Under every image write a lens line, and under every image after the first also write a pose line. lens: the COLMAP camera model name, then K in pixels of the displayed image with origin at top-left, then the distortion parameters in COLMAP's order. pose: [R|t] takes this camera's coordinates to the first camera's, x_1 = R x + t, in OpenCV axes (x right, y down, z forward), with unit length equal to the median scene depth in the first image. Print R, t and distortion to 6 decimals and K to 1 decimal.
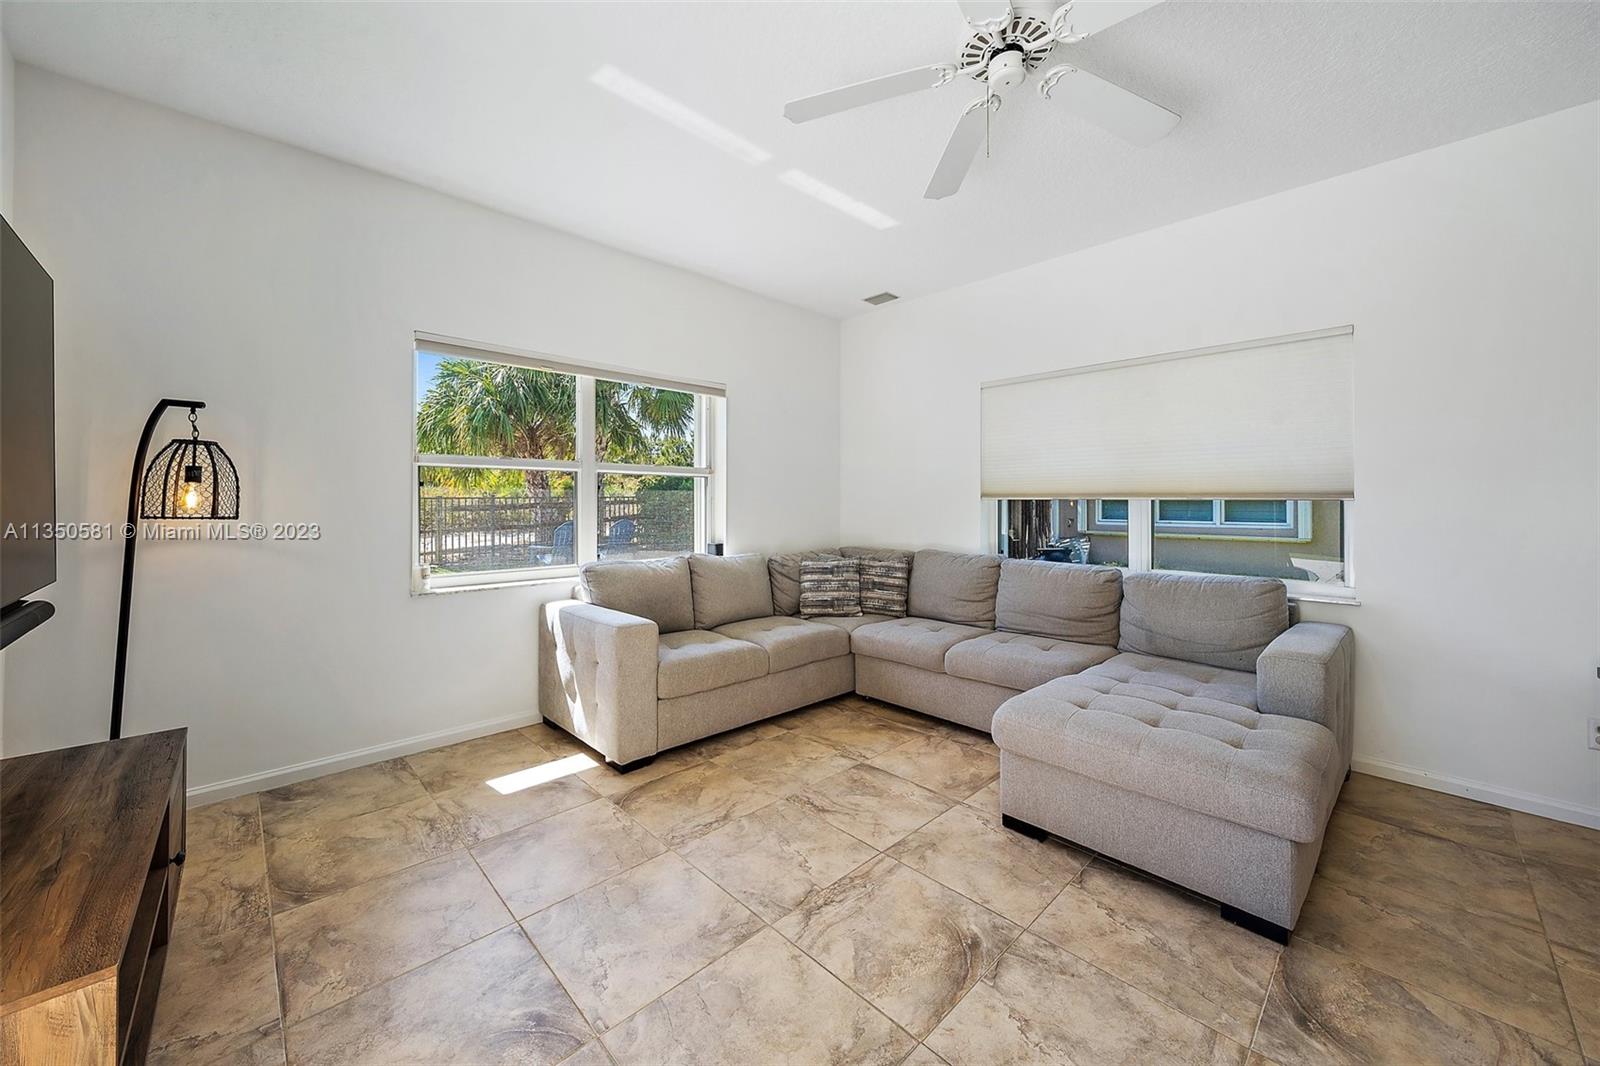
lens RADIAL K [[597.4, 0, 803.6], [0, 597.4, 497.2], [0, 0, 1]] dist [-0.004616, 0.000033]
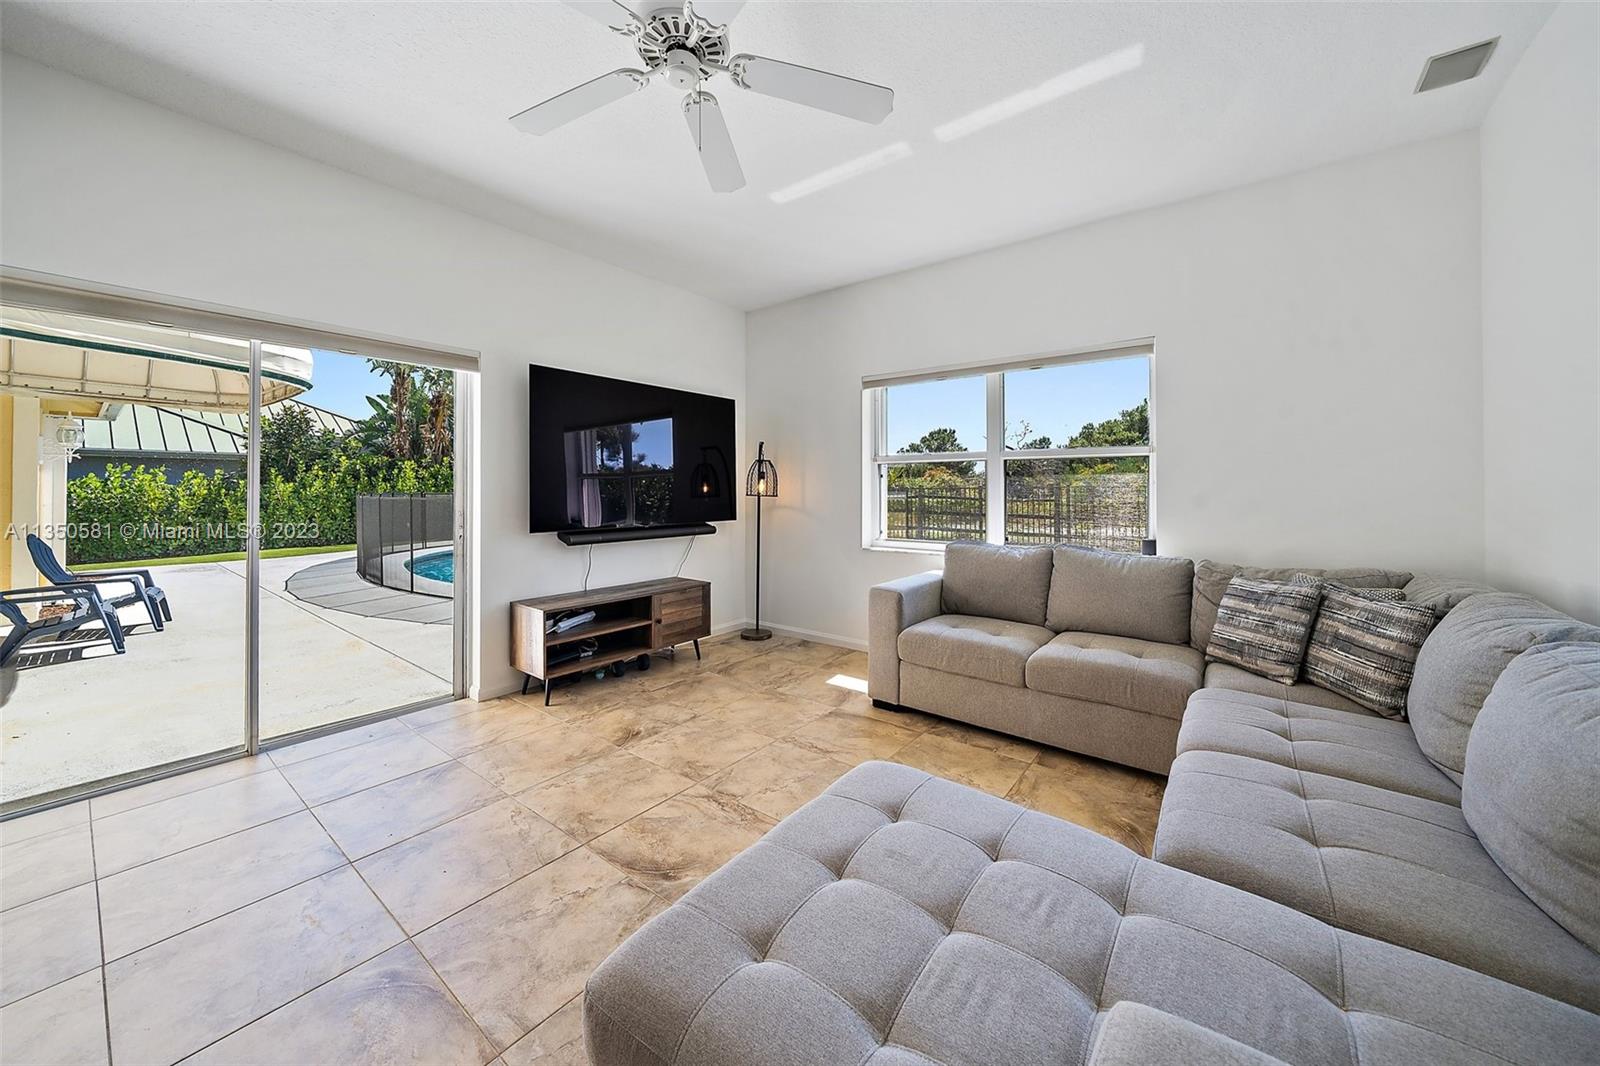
lens RADIAL K [[576.2, 0, 791.6], [0, 576.2, 485.2], [0, 0, 1]] dist [-0.002848, -0.000182]
pose [[0.131084, -0.008210, -0.991337, 0.693597], [0.009210, 0.999933, -0.007063, 0.007881], [0.991329, -0.008204, 0.131150, 0.539980]]
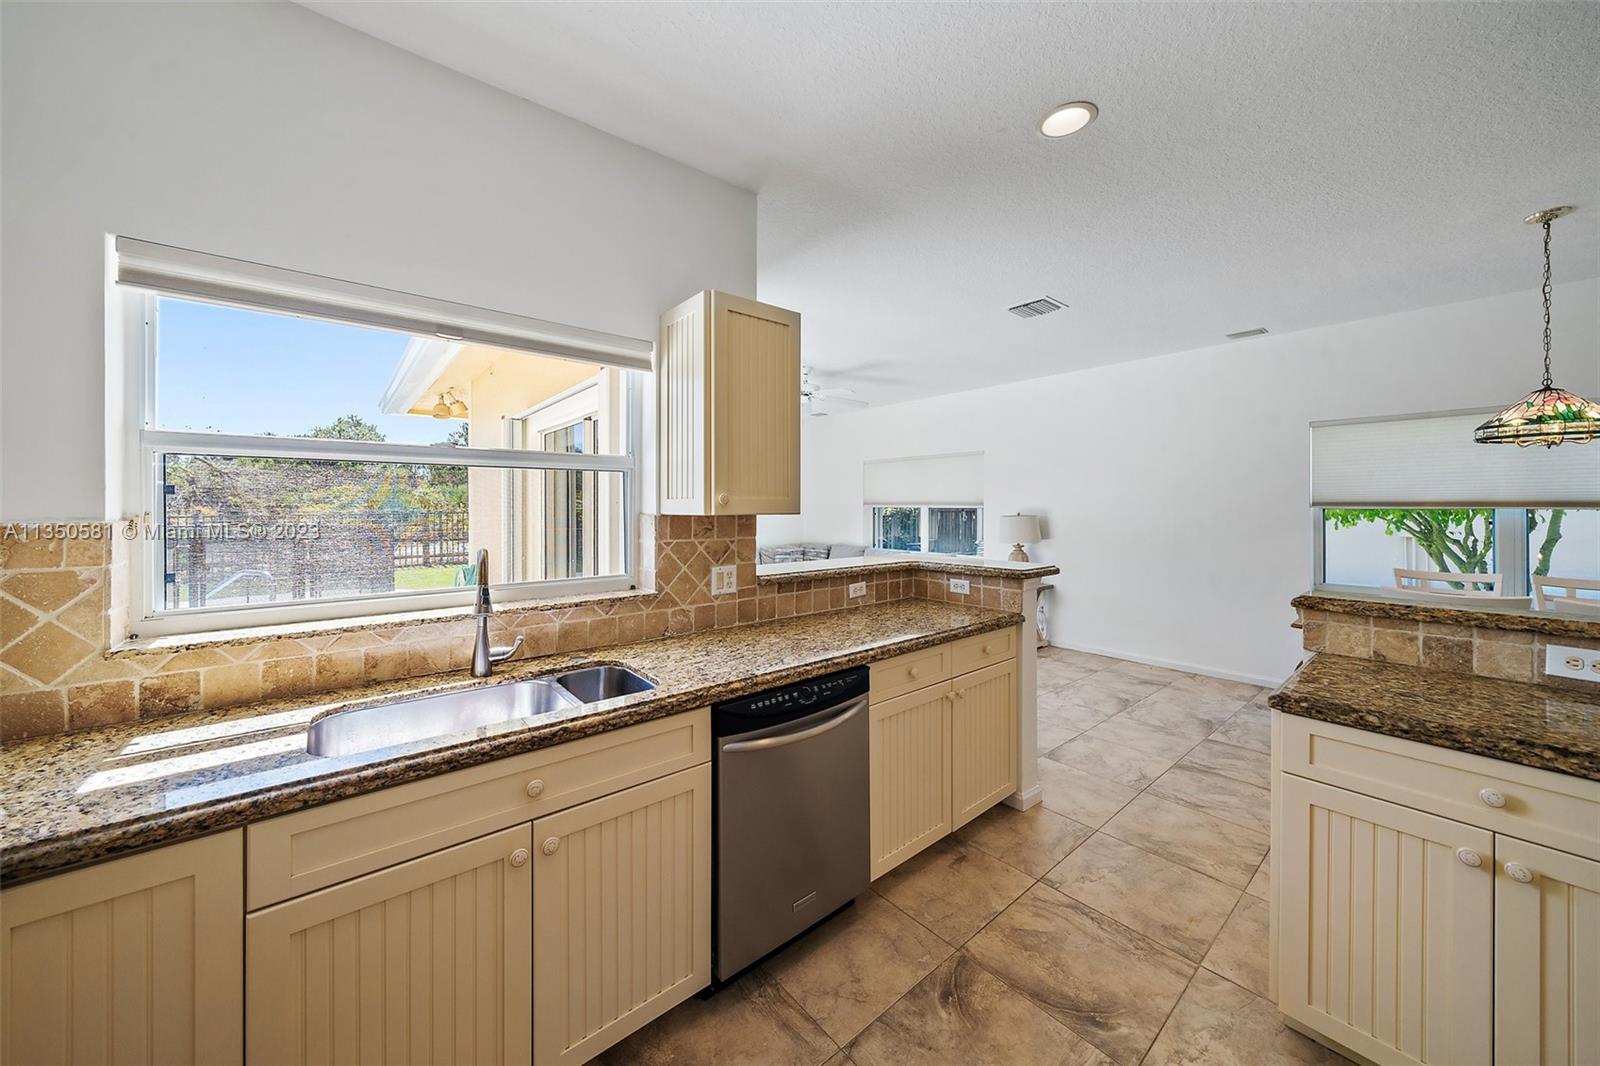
lens RADIAL K [[573.4, 0, 810.7], [0, 573.4, 504.5], [0, 0, 1]] dist [-0.000751, -0.000107]
pose [[0.998013, -0.001003, -0.063006, 0.296327], [0.001428, 0.999977, 0.006700, -0.072474], [0.062997, -0.006777, 0.997991, -1.173780]]
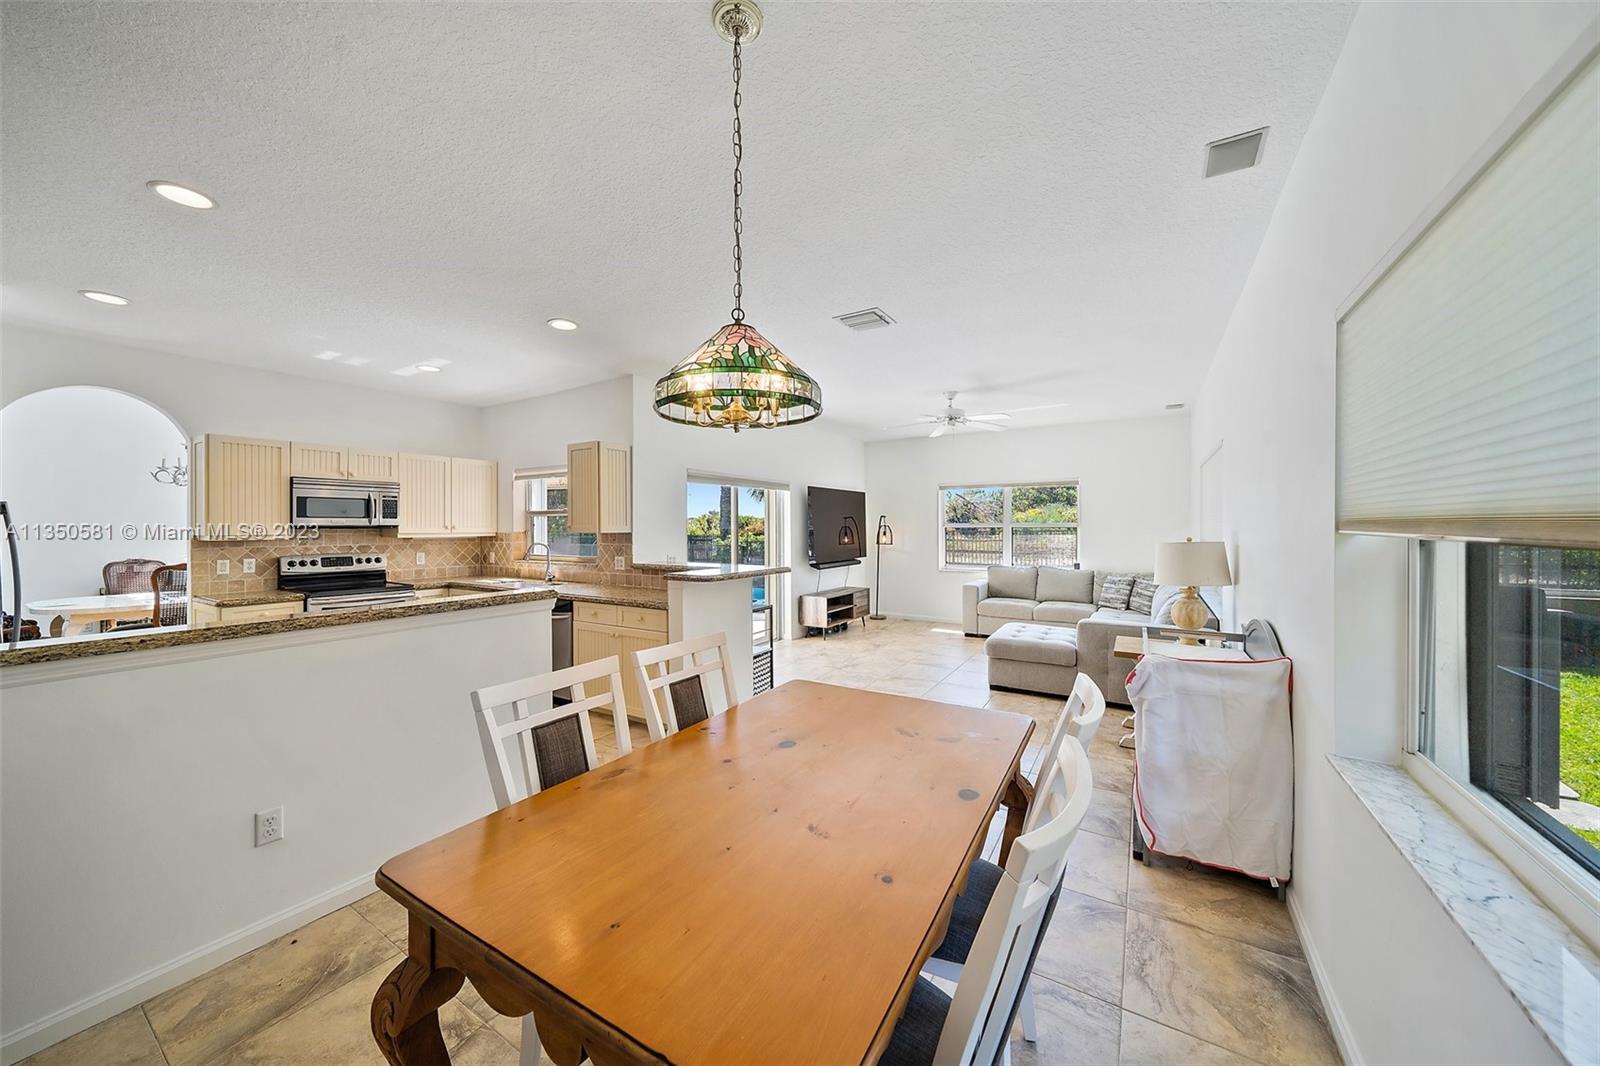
lens RADIAL K [[571.9, 0, 783.7], [0, 571.9, 524.4], [0, 0, 1]] dist [-0.006388, -0.000044]
pose [[0.218498, -0.004193, -0.975828, 1.756499], [0.014564, 0.999893, -0.001036, -0.069956], [0.975729, -0.013986, 0.218536, -0.359335]]
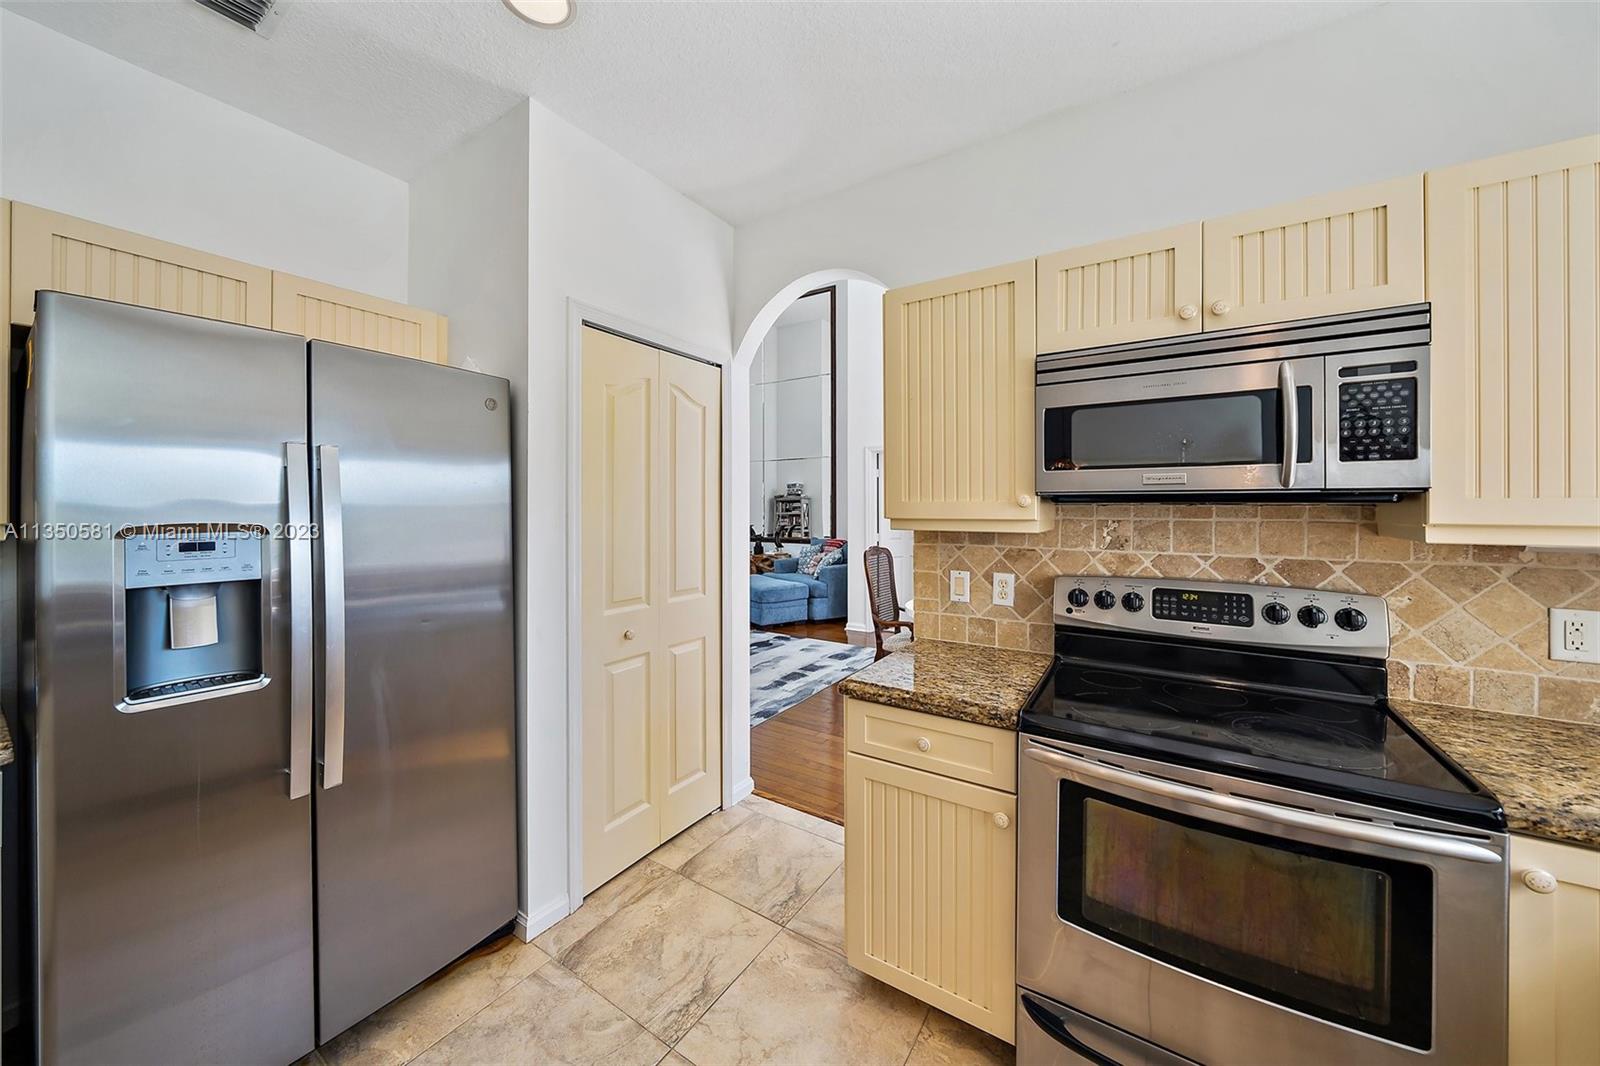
lens RADIAL K [[568.6, 0, 818.3], [0, 568.6, 512.0], [0, 0, 1]] dist [-0.000870, 0.000088]
pose [[-0.969909, -0.001912, -0.243462, 0.395522], [-0.000523, 0.999983, -0.005771, -0.067432], [0.243469, -0.005470, -0.969893, -0.815465]]
